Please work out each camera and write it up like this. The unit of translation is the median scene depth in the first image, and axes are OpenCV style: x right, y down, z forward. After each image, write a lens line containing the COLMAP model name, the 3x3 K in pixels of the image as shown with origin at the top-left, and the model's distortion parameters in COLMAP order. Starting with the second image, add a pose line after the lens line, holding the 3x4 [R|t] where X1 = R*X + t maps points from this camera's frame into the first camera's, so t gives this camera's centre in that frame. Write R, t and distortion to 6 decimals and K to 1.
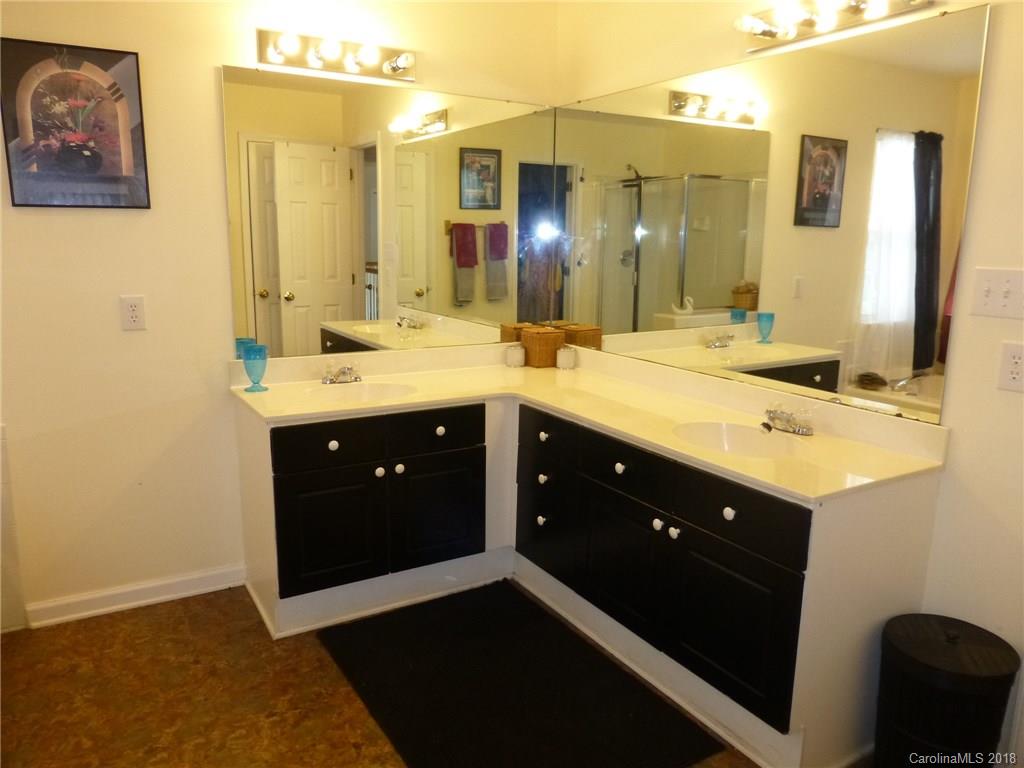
lens RADIAL K [[727.8, 0, 512.0], [0, 727.8, 384.0], [0, 0, 1]] dist [-0.027938, 0.003214]
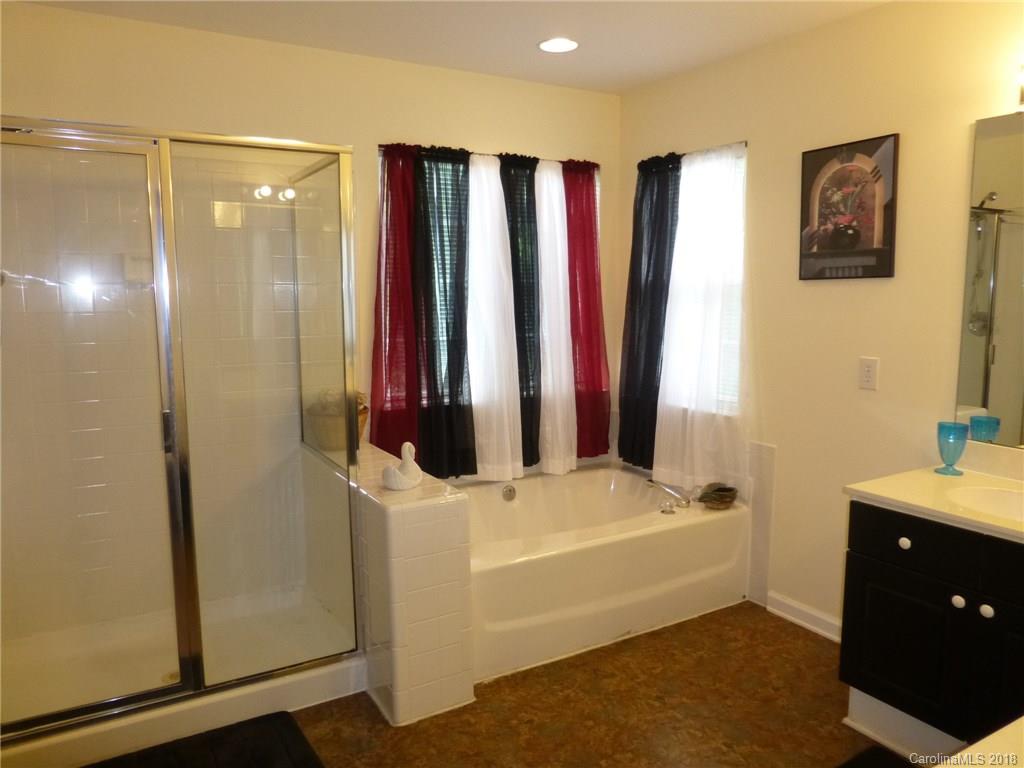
lens RADIAL K [[727.8, 0, 512.0], [0, 727.8, 384.0], [0, 0, 1]] dist [-0.027938, 0.003214]
pose [[-0.003902, 0.107216, -0.994228, 0.595003], [-0.189941, 0.976056, 0.106002, -0.103531], [0.981788, 0.189259, 0.016556, 0.498569]]
